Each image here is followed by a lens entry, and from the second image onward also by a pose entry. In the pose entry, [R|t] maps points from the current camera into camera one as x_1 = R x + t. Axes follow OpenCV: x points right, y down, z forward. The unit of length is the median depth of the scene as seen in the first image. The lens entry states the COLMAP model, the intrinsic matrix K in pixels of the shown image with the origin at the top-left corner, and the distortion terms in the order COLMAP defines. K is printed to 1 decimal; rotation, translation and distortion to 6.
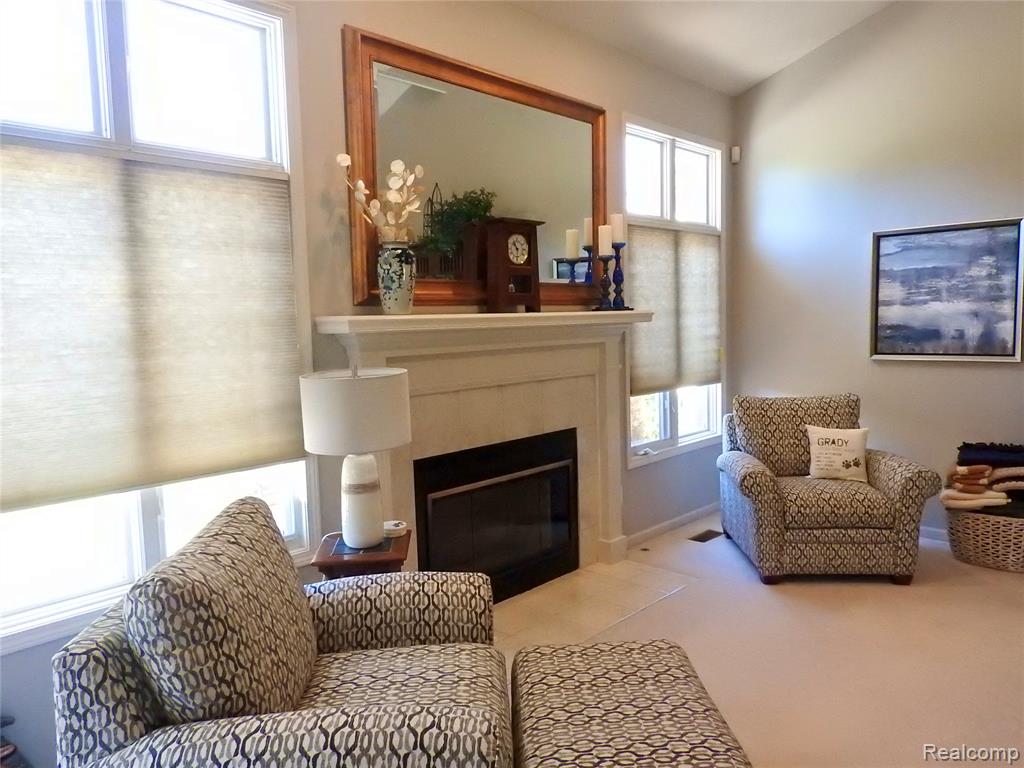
lens RADIAL K [[729.8, 0, 512.0], [0, 729.8, 384.0], [0, 0, 1]] dist [0.008263, -0.005603]
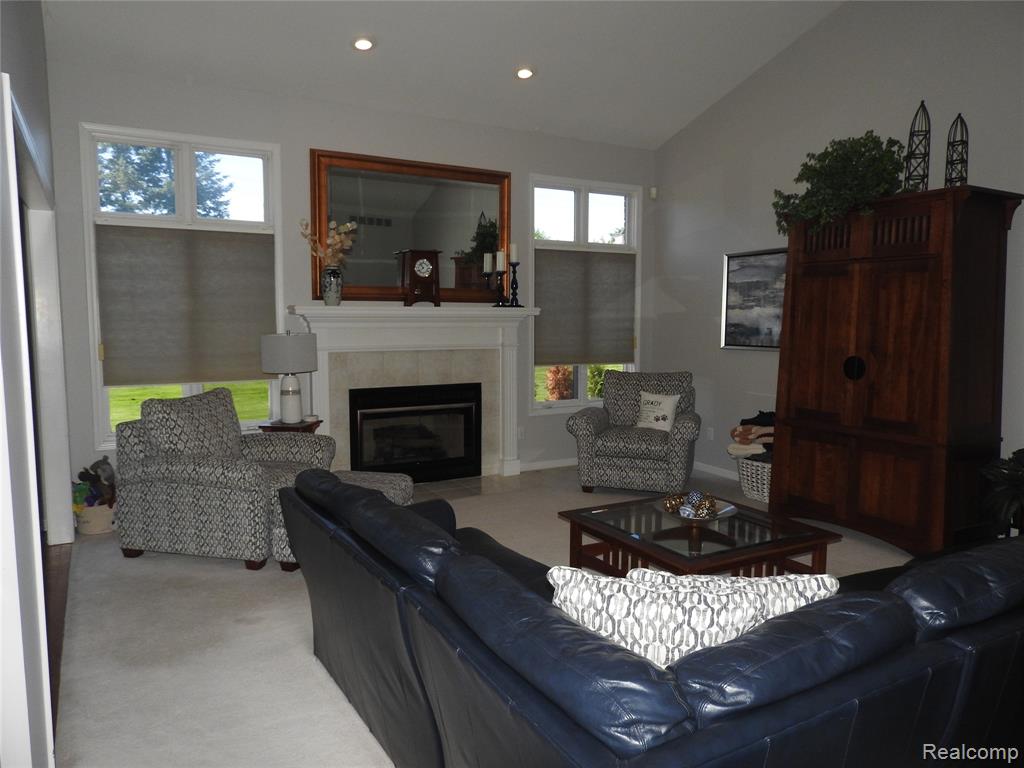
lens RADIAL K [[729.8, 0, 512.0], [0, 729.8, 384.0], [0, 0, 1]] dist [0.008263, -0.005603]
pose [[0.958199, 0.056511, -0.280466, 0.582199], [-0.053826, 0.998401, 0.017274, 0.032836], [0.280994, -0.001456, 0.959708, -0.455297]]
